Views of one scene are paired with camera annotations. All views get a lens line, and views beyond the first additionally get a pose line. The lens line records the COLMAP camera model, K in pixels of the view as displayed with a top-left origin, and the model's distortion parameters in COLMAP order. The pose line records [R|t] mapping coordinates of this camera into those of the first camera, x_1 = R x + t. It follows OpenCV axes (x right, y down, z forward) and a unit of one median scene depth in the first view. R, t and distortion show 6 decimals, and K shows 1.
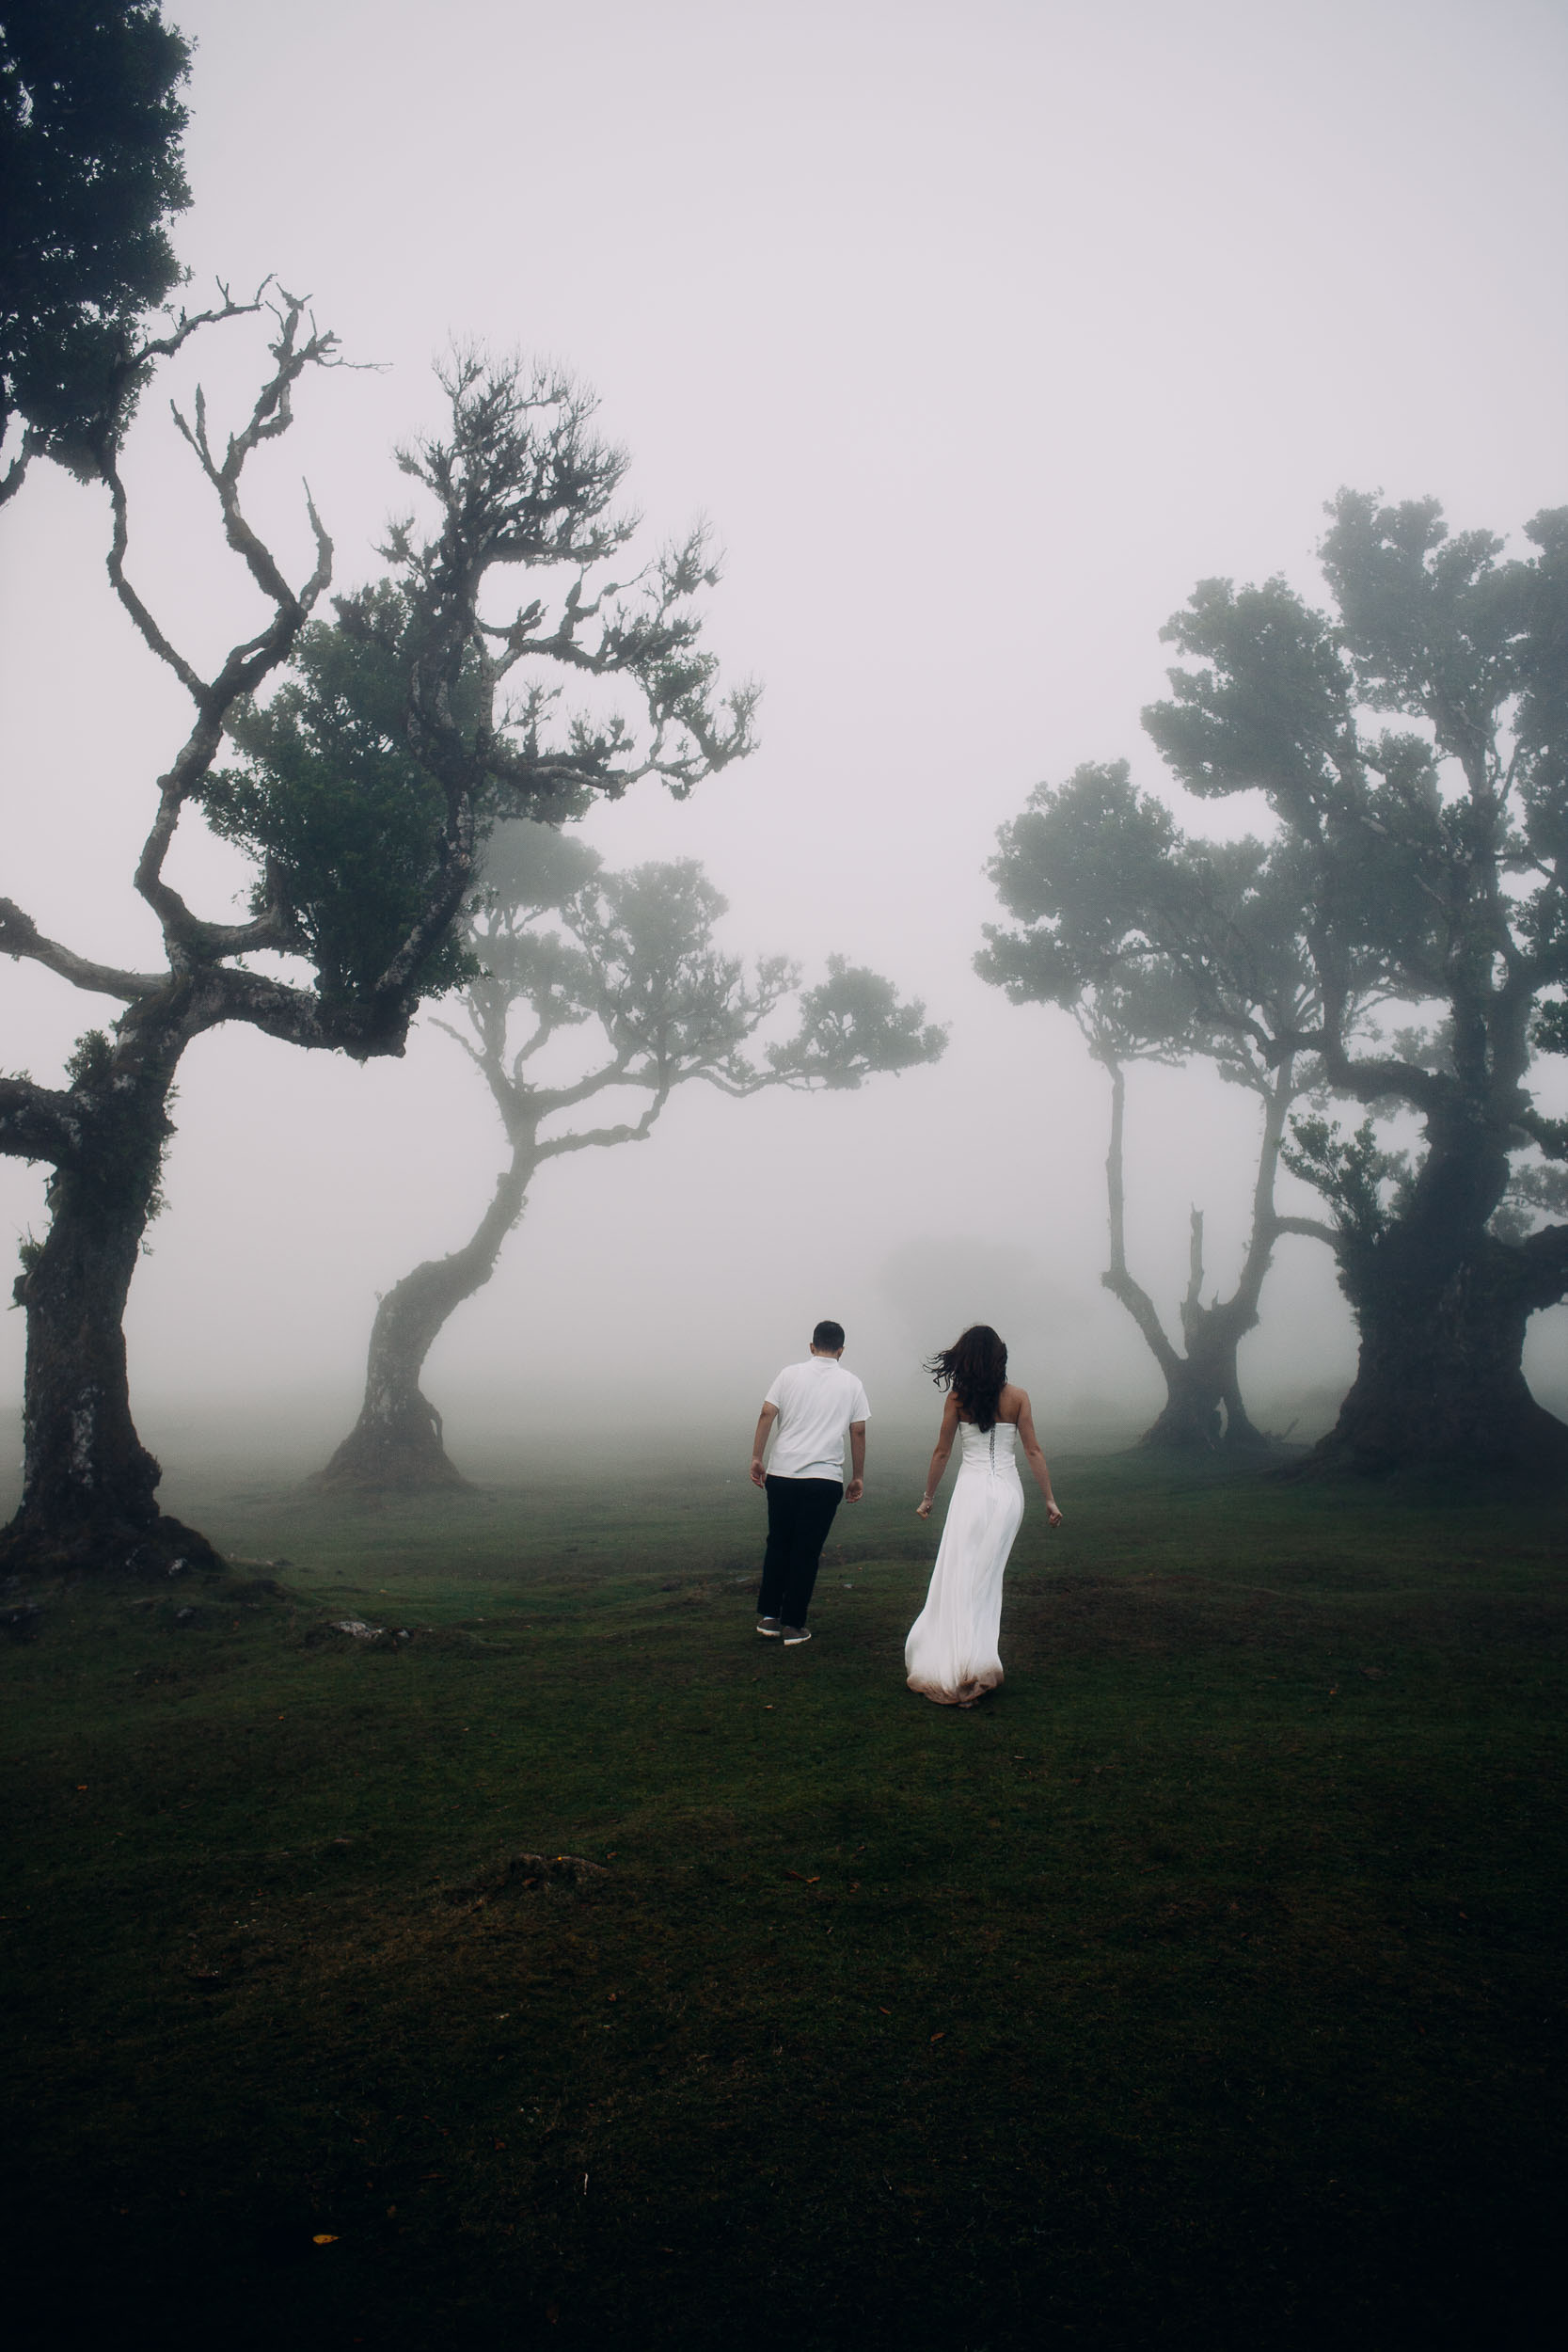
lens RADIAL K [[1599.6, 0, 784.0], [0, 1599.6, 1176.0], [0, 0, 1]] dist [-0.059081, 0.050762]
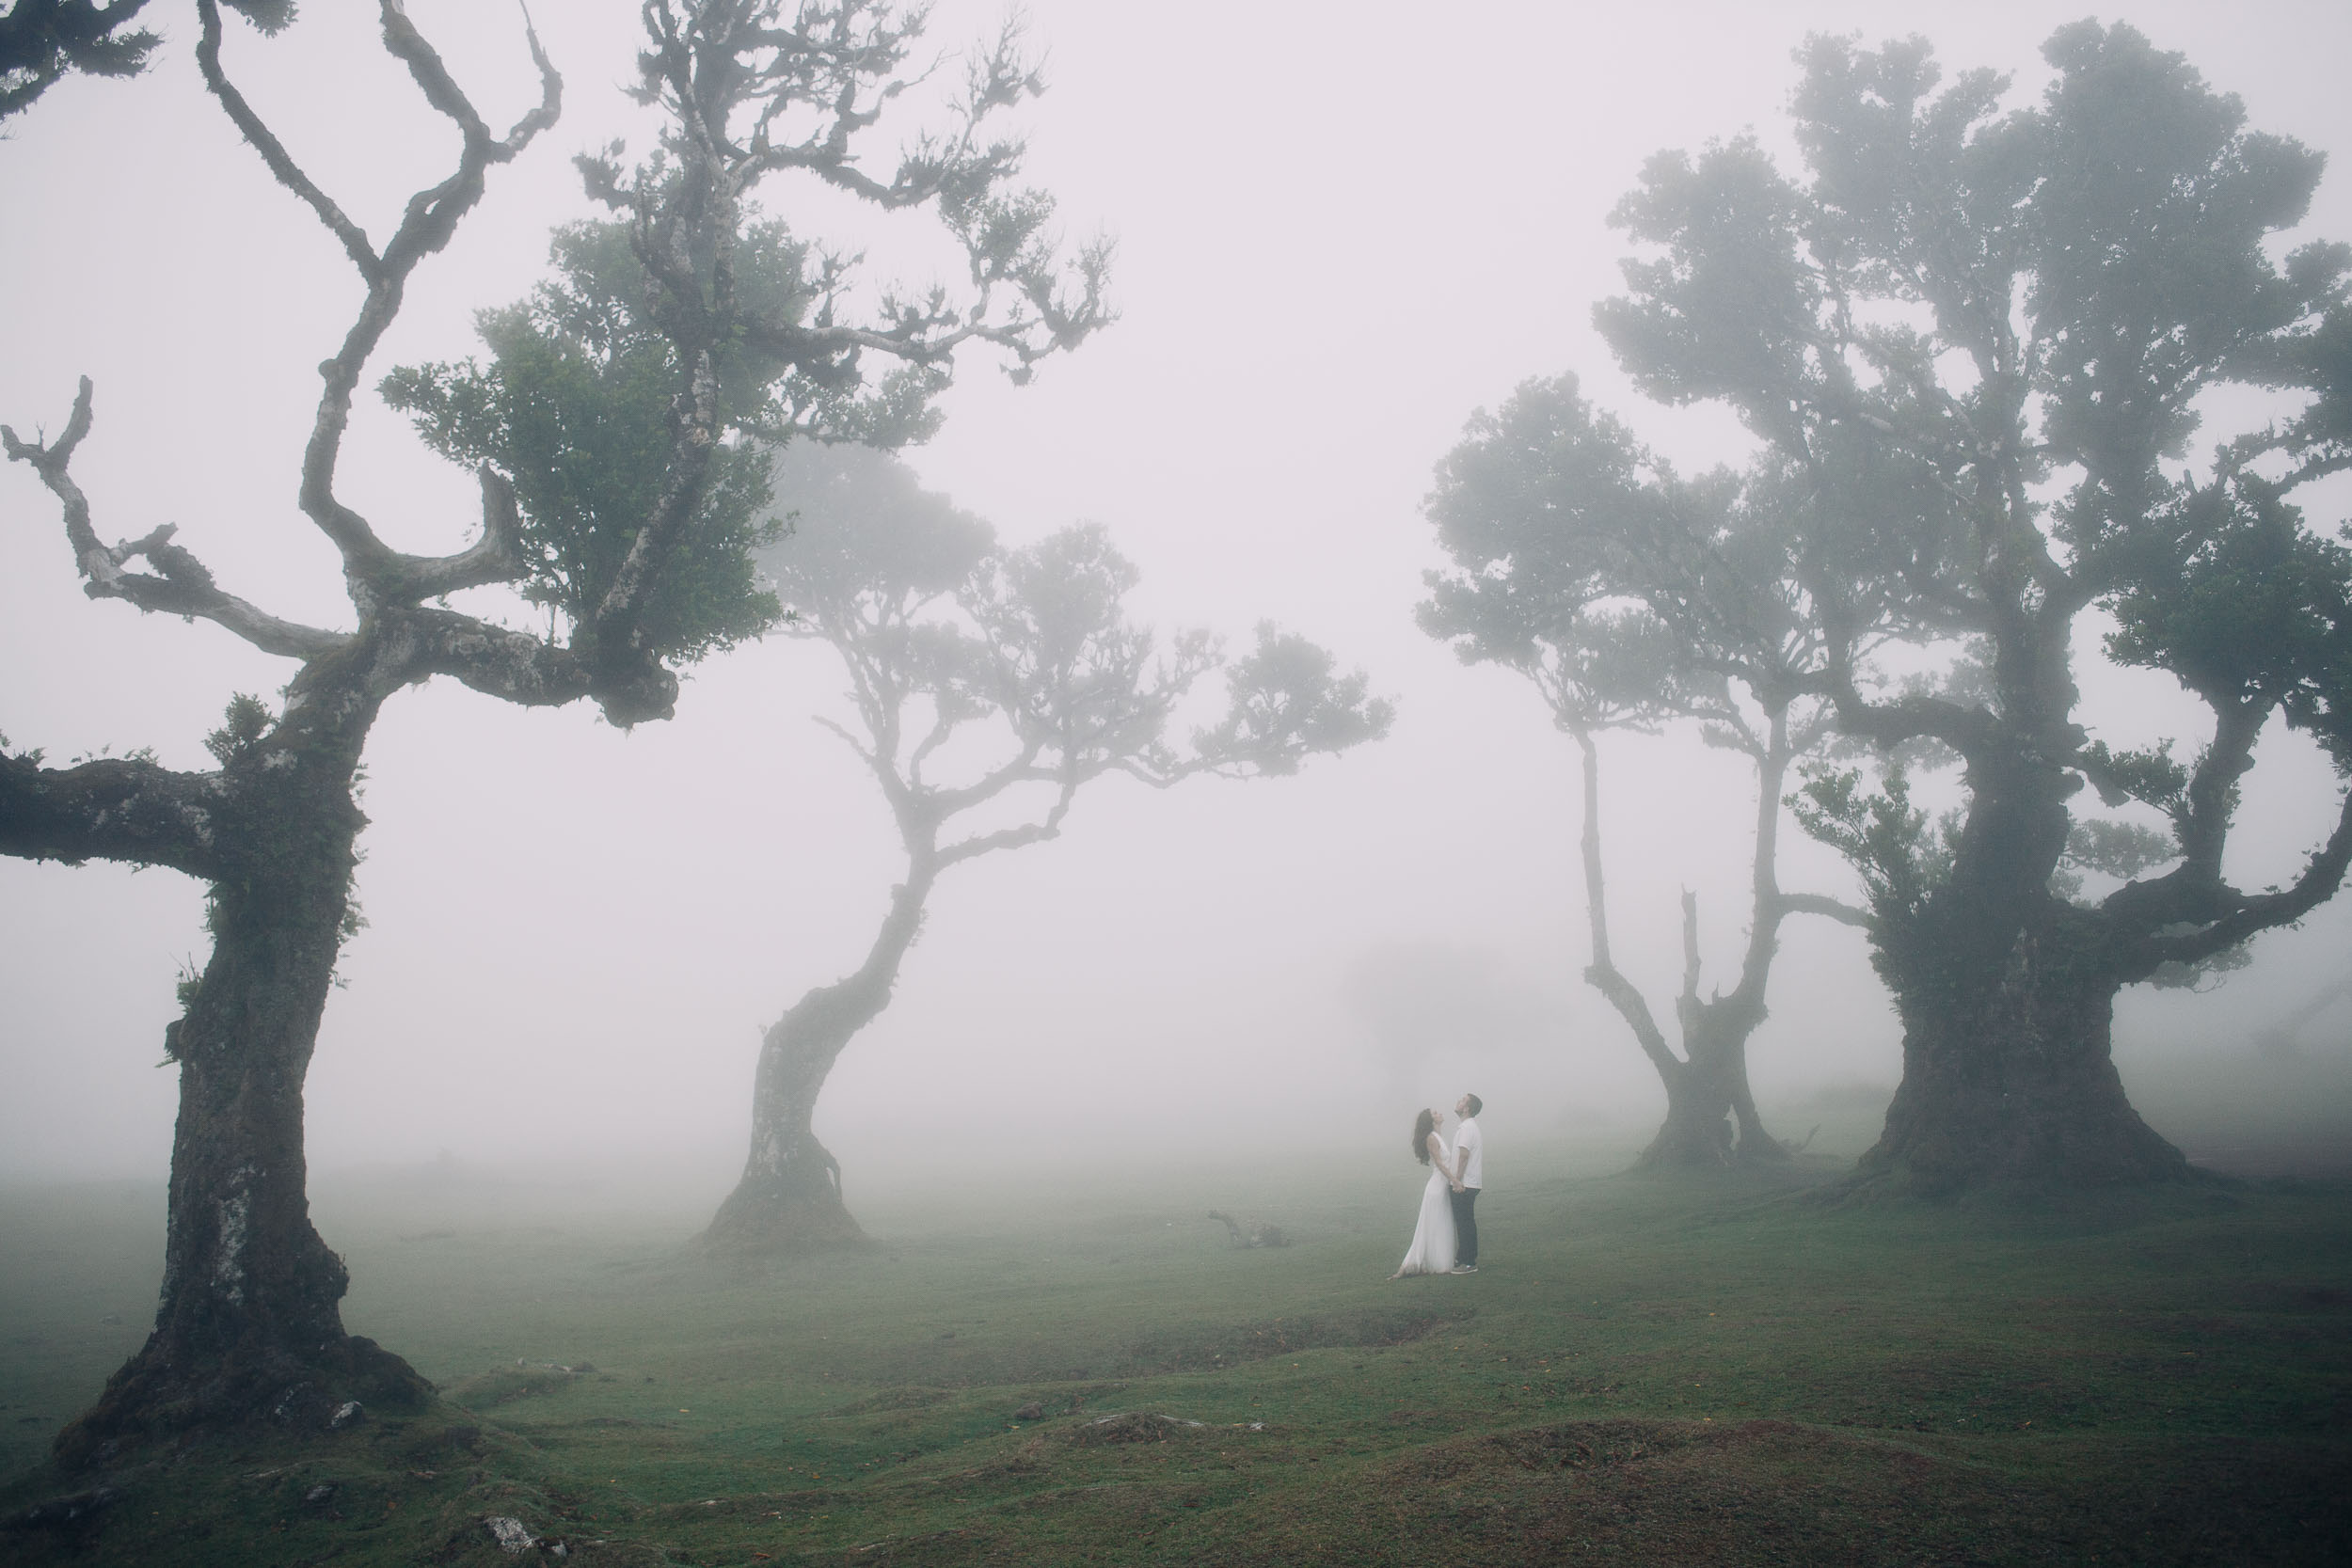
lens RADIAL K [[1599.6, 0, 1176.0], [0, 1599.6, 784.0], [0, 0, 1]] dist [-0.059081, 0.050762]
pose [[0.997878, -0.049102, -0.042772, 0.023695], [0.046083, 0.996557, -0.068928, 0.013421], [0.046009, 0.066810, 0.996704, 0.147042]]
